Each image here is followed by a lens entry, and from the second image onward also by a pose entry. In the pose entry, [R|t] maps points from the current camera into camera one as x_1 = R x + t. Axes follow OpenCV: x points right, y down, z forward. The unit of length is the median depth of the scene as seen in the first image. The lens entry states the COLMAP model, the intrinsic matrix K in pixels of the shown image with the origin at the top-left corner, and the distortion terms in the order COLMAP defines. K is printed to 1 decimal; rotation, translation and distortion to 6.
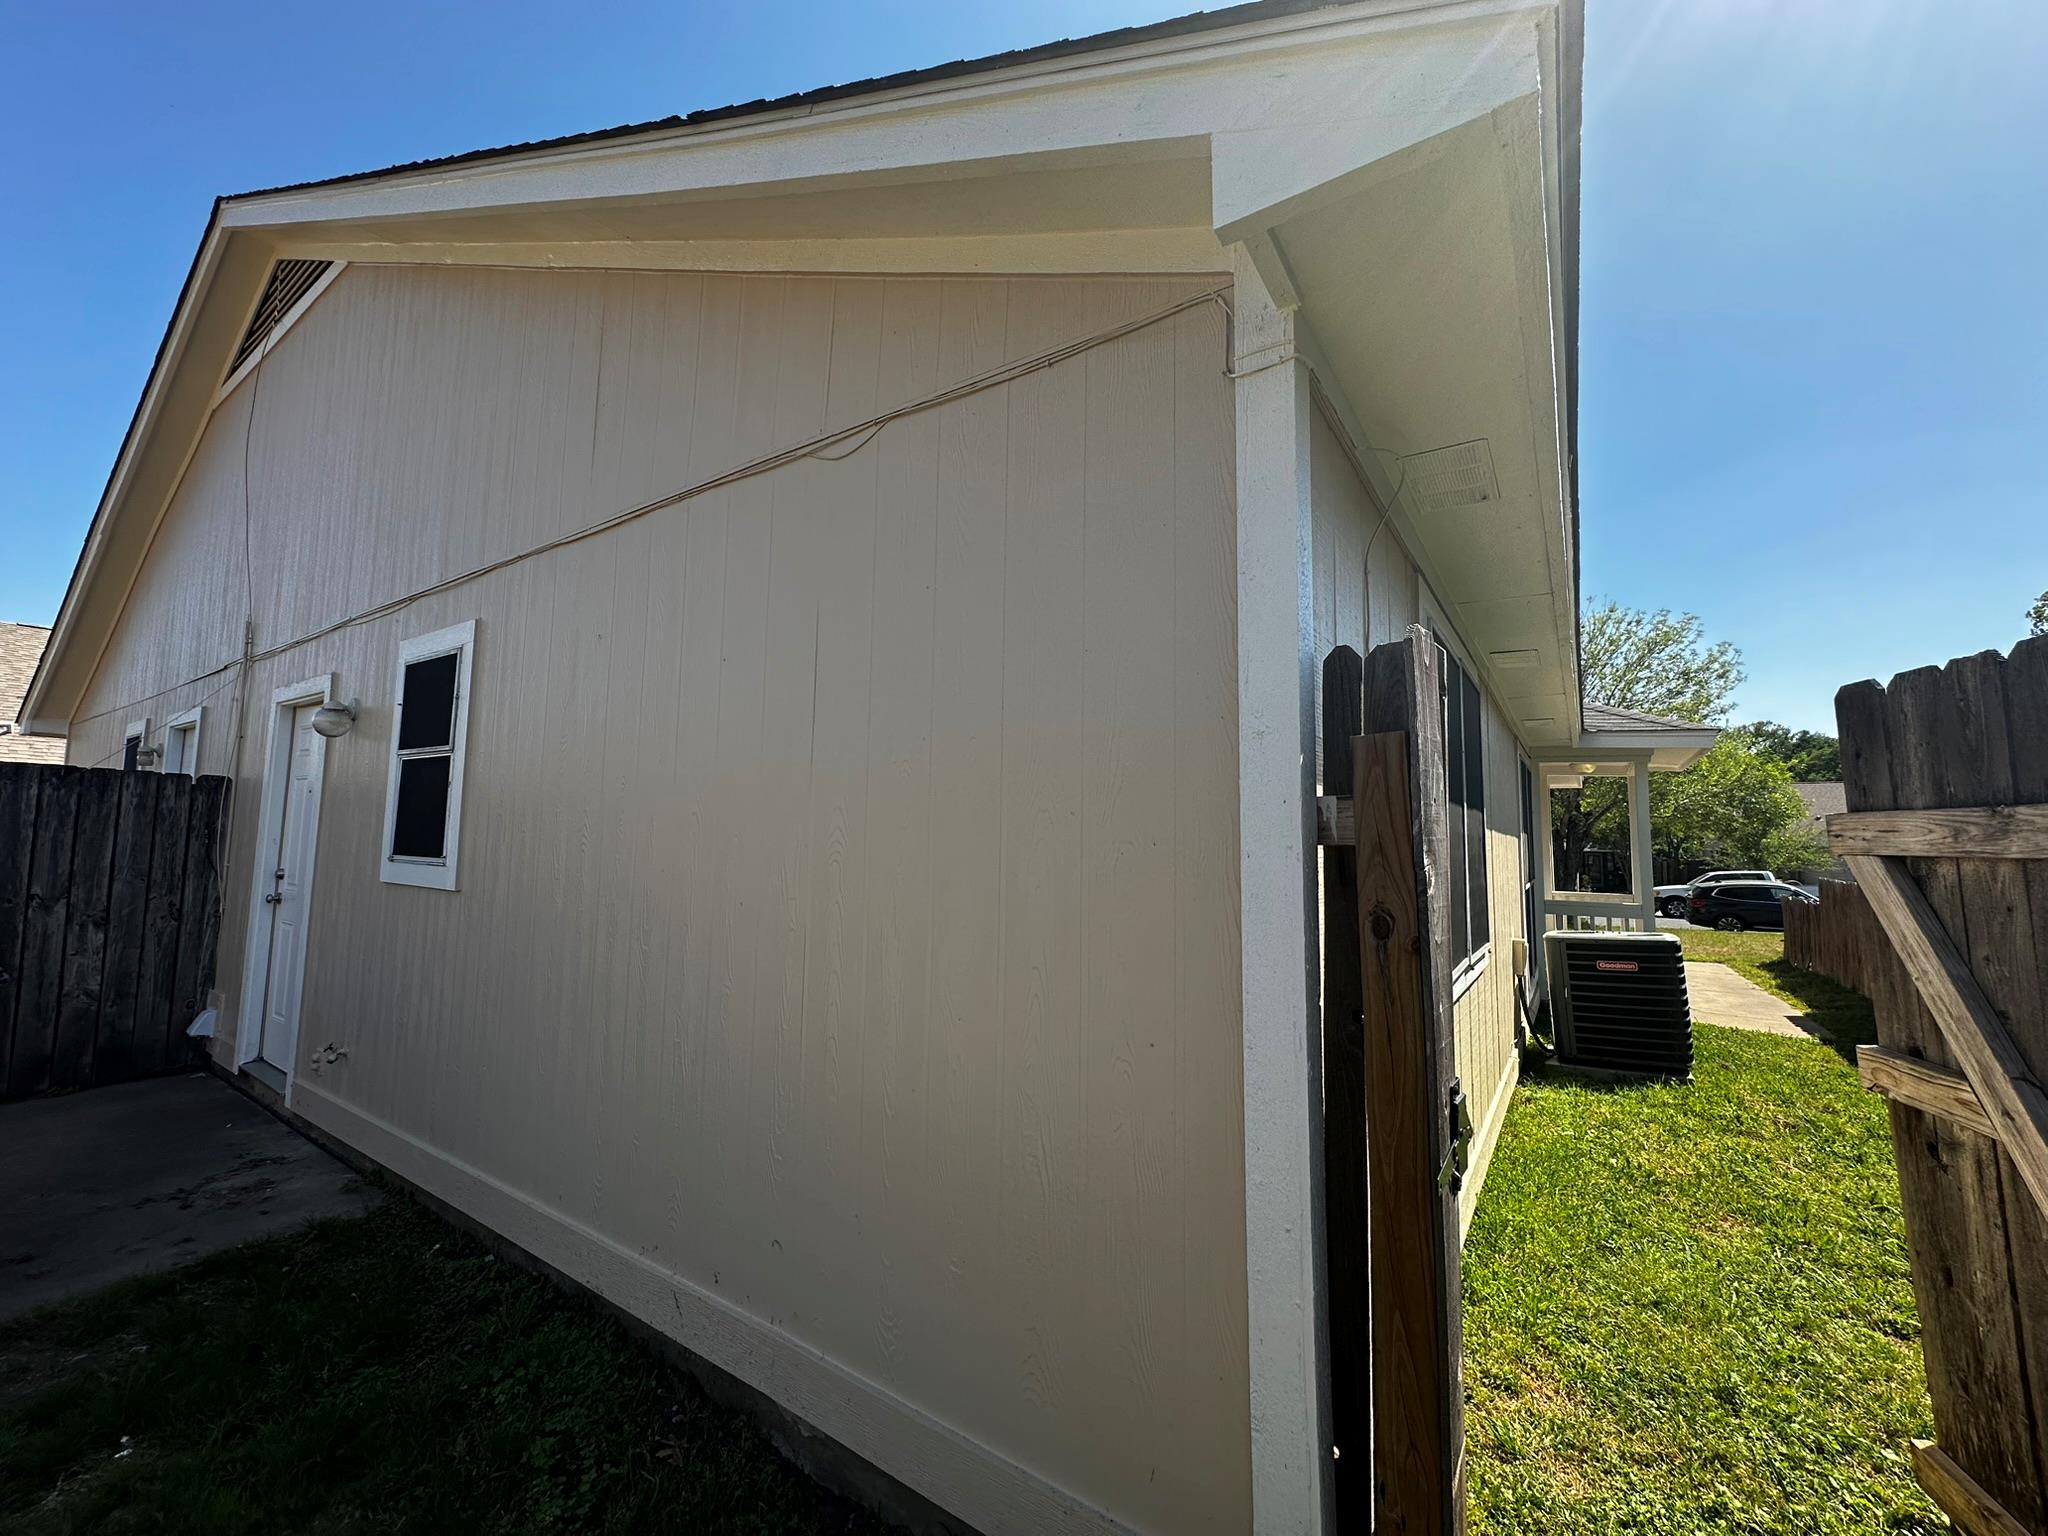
lens RADIAL K [[812.9, 0, 1024.2], [0, 812.9, 776.1], [0, 0, 1]] dist [-0.002611, 0.001244]
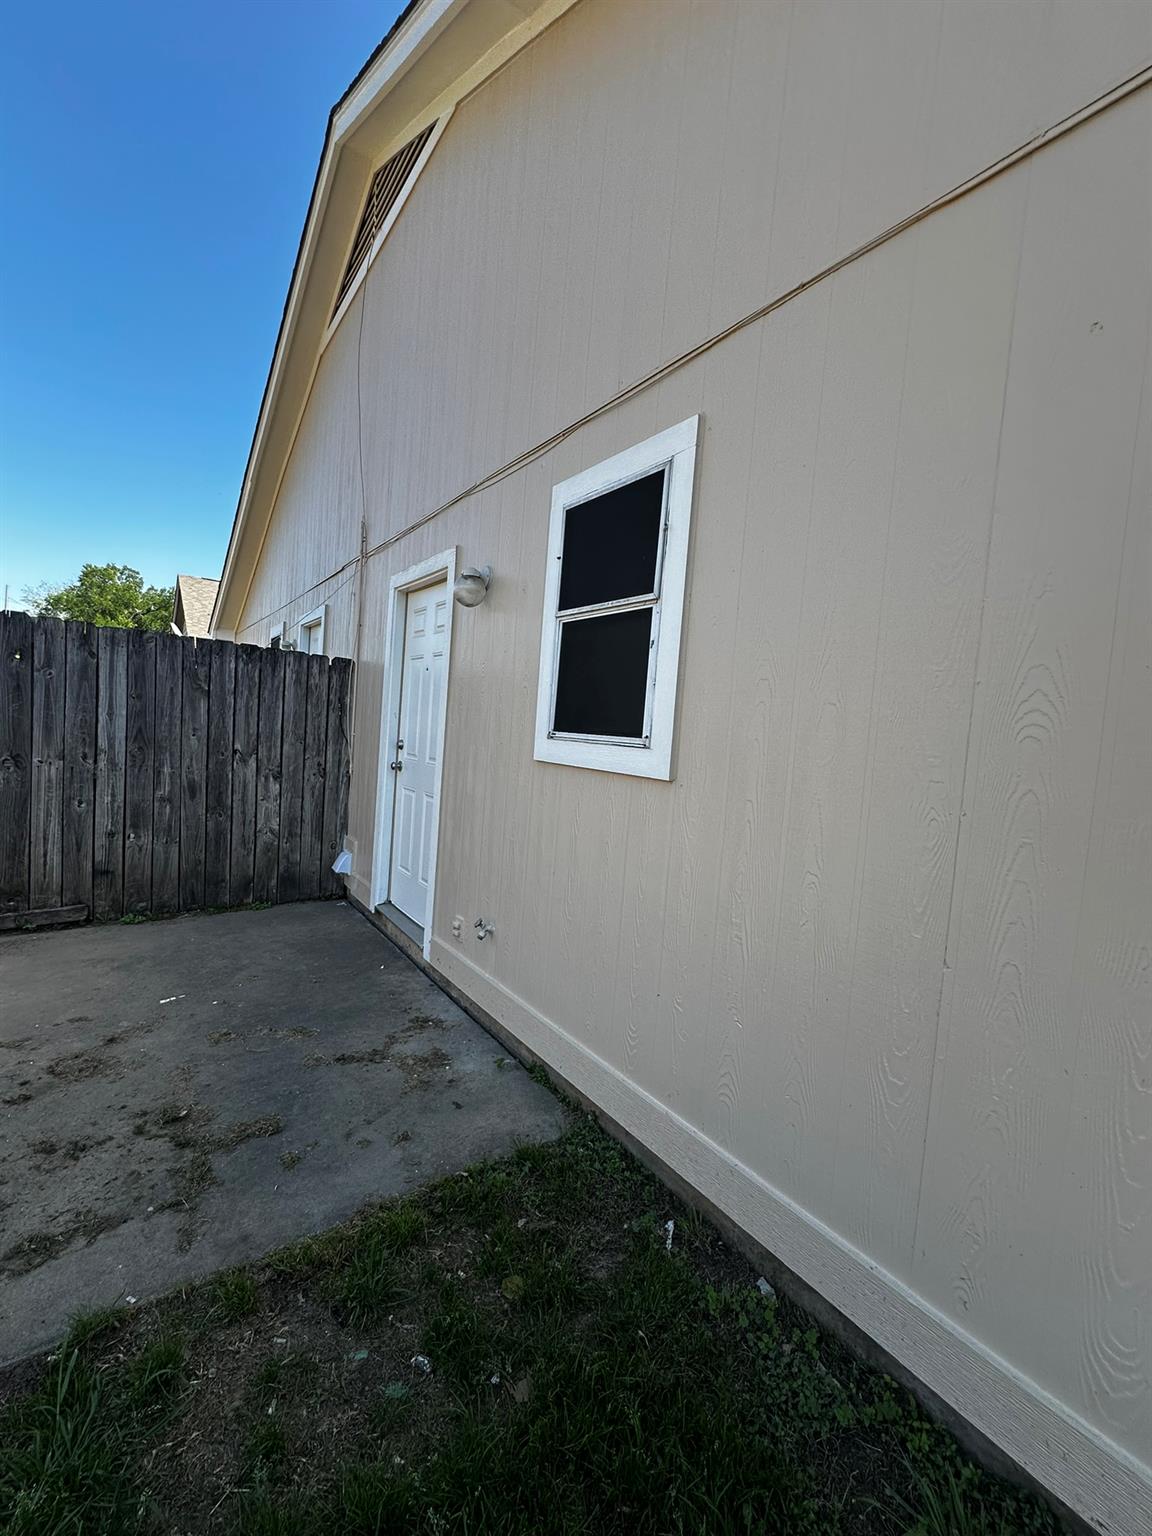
lens RADIAL K [[609.7, 0, 579.2], [0, 609.7, 774.1], [0, 0, 1]] dist [-0.002611, 0.001244]
pose [[0.941227, 0.073629, -0.329653, -0.407221], [-0.030459, 0.990478, 0.134260, 0.040827], [0.336399, -0.116328, 0.934507, 0.294992]]
